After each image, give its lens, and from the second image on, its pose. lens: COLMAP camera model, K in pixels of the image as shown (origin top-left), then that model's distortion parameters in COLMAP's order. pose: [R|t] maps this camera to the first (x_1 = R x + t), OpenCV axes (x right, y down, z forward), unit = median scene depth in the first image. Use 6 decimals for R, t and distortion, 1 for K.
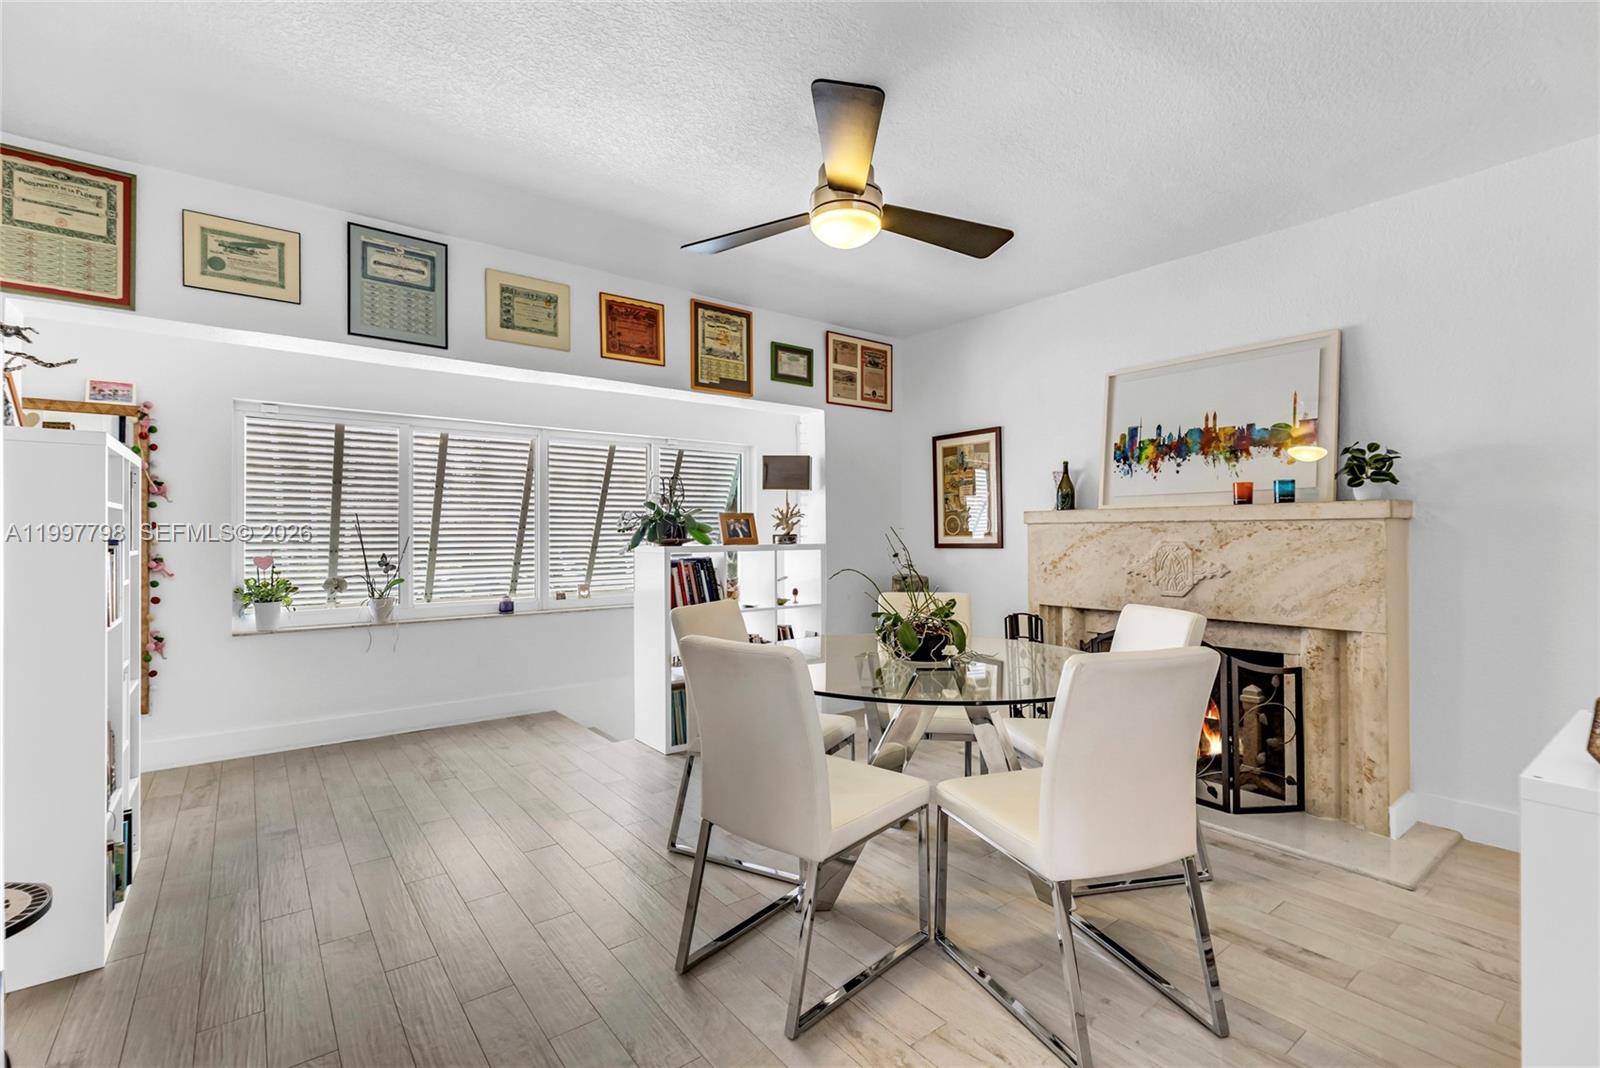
lens RADIAL K [[732.8, 0, 800.3], [0, 732.8, 530.6], [0, 0, 1]] dist [0.010459, -0.000020]
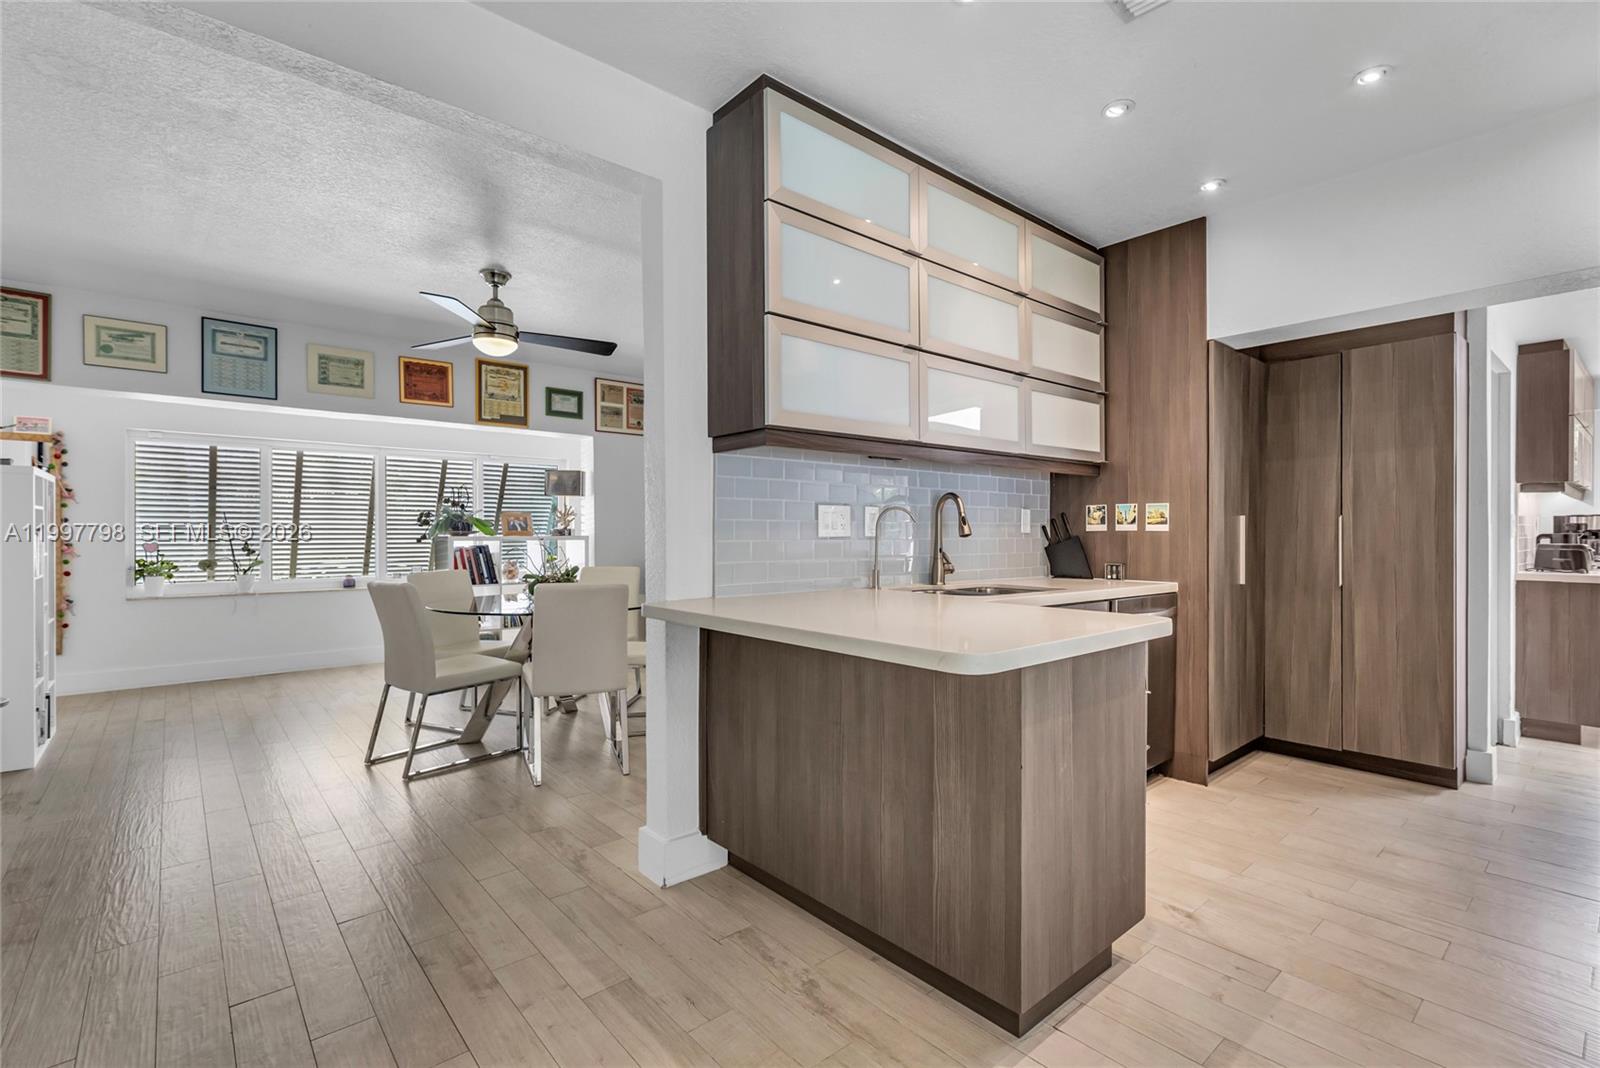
lens RADIAL K [[728.9, 0, 800.0], [0, 728.9, 534.0], [0, 0, 1]] dist [0.002041, 0.000474]
pose [[0.997969, 0.002597, 0.063647, 0.384453], [-0.003106, 0.999964, 0.007900, 0.003313], [-0.063624, -0.008082, 0.997941, -0.424929]]
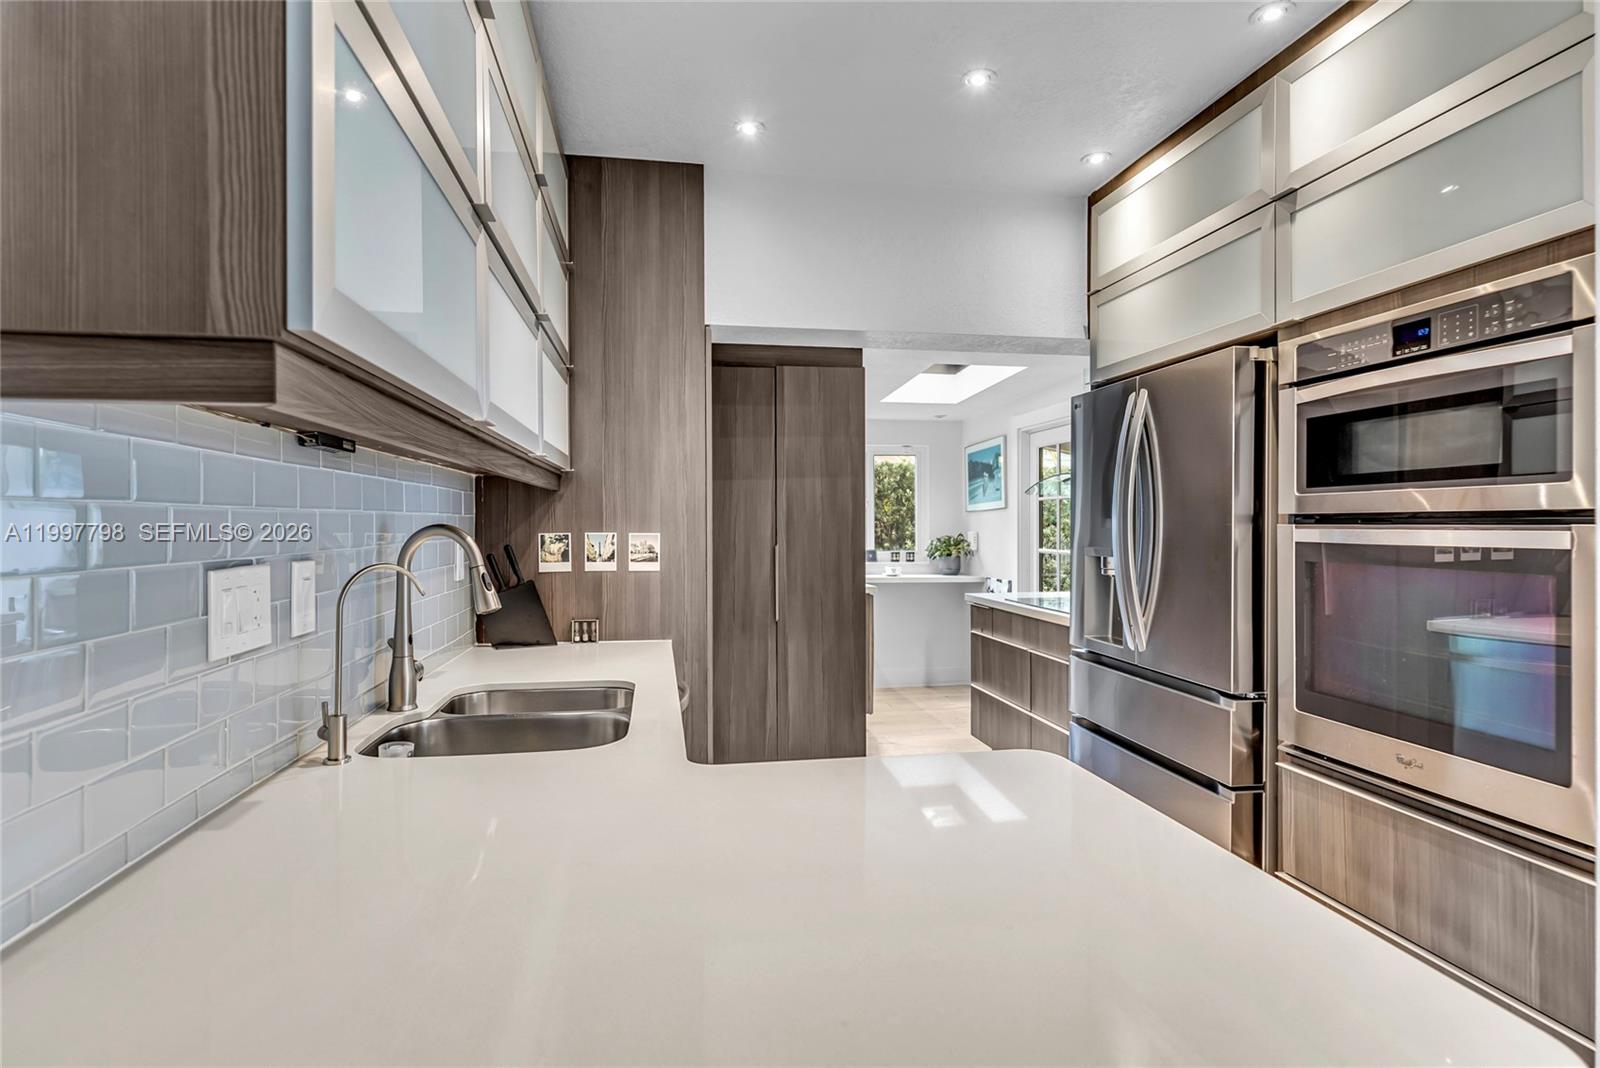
lens RADIAL K [[824.6, 0, 803.1], [0, 824.6, 524.7], [0, 0, 1]] dist [0.000461, 0.000167]
pose [[0.454732, 0.001705, 0.890627, 0.292068], [-0.005788, 0.999983, 0.001041, -0.035026], [-0.890609, -0.005628, 0.454734, -0.046466]]
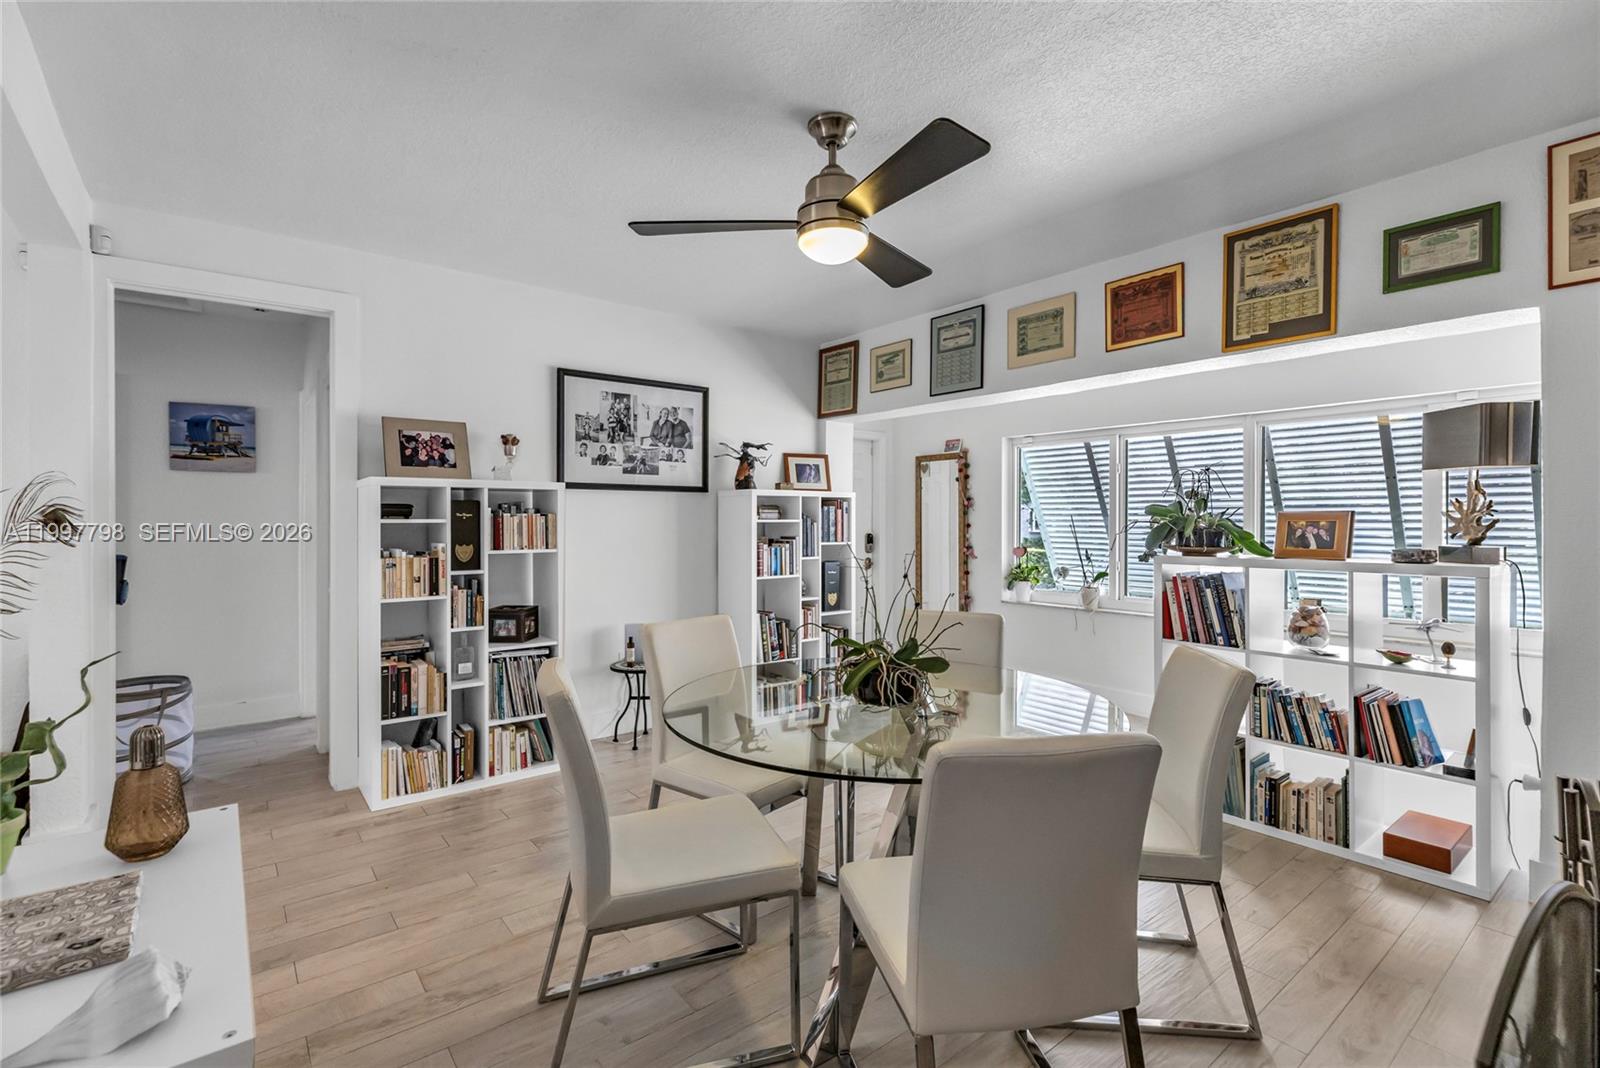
lens RADIAL K [[721.0, 0, 812.0], [0, 721.0, 519.4], [0, 0, 1]] dist [-0.000528, -0.000011]
pose [[0.021848, 0.003572, -0.999755, 0.614775], [0.005840, 0.999976, 0.003701, -0.024542], [0.999744, -0.005919, 0.021826, 0.565778]]
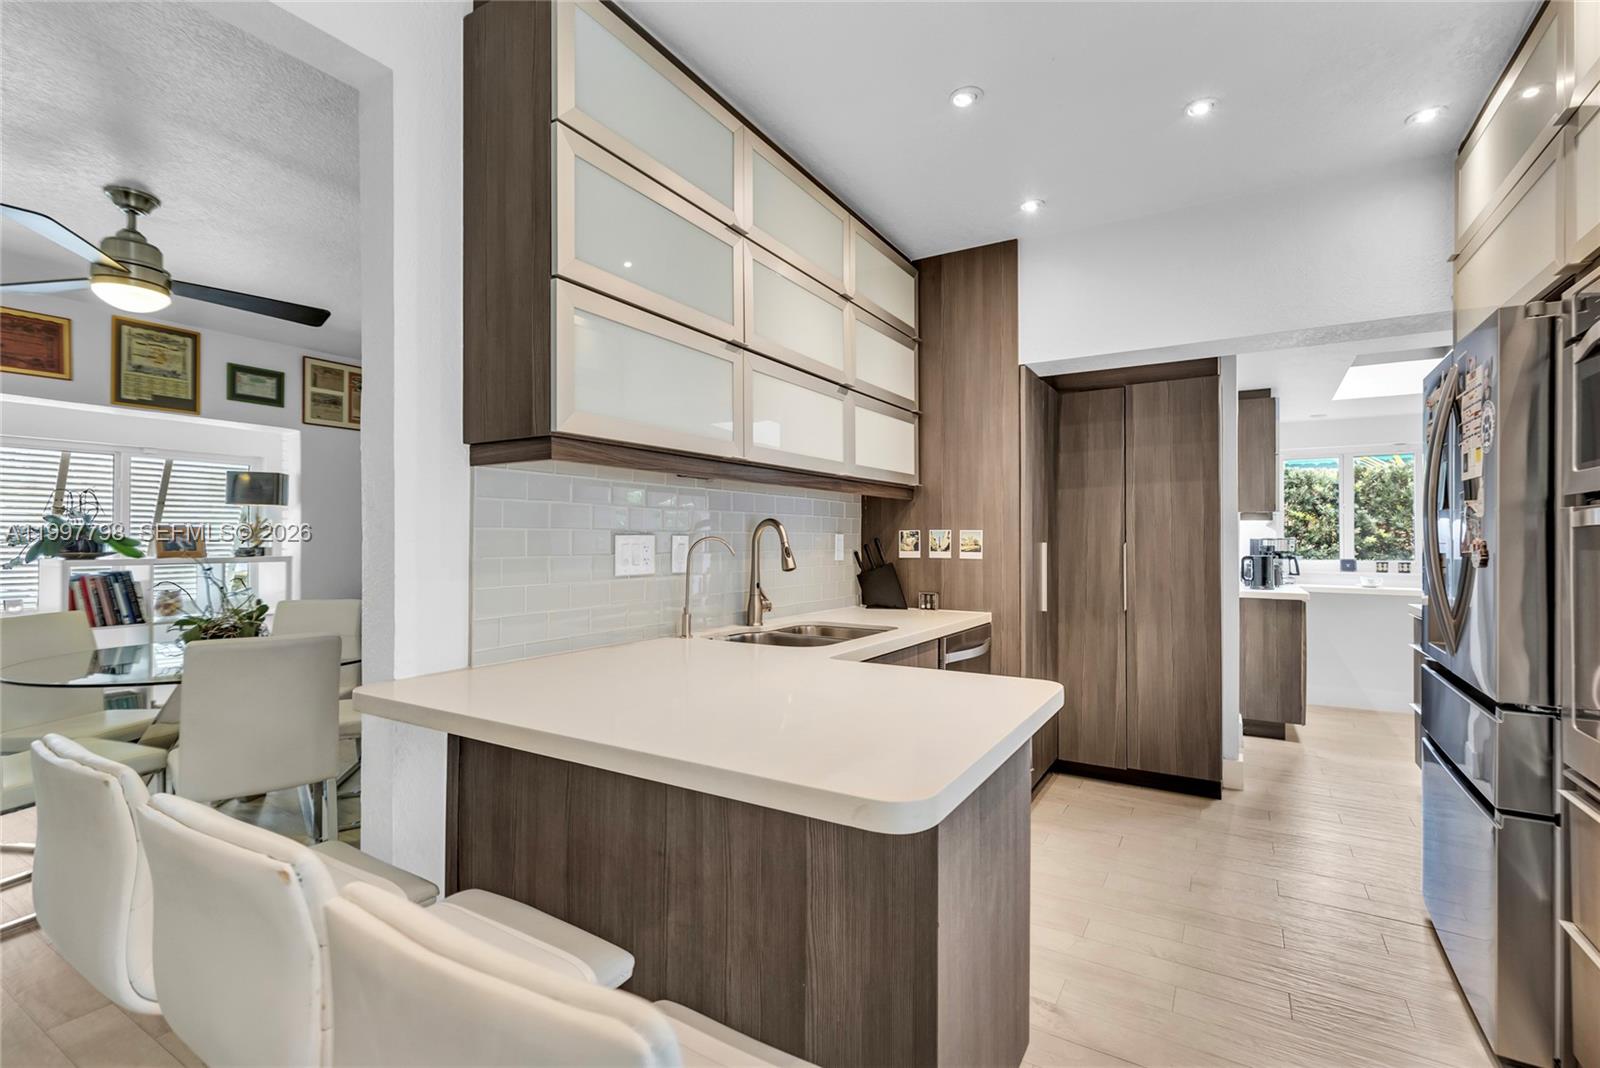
lens RADIAL K [[728.9, 0, 800.0], [0, 728.9, 534.0], [0, 0, 1]] dist [0.002041, 0.000474]
pose [[0.929312, 0.008264, 0.369203, 0.373314], [-0.007275, 0.999965, -0.004070, -0.017635], [-0.369224, 0.001097, 0.929340, -0.294649]]
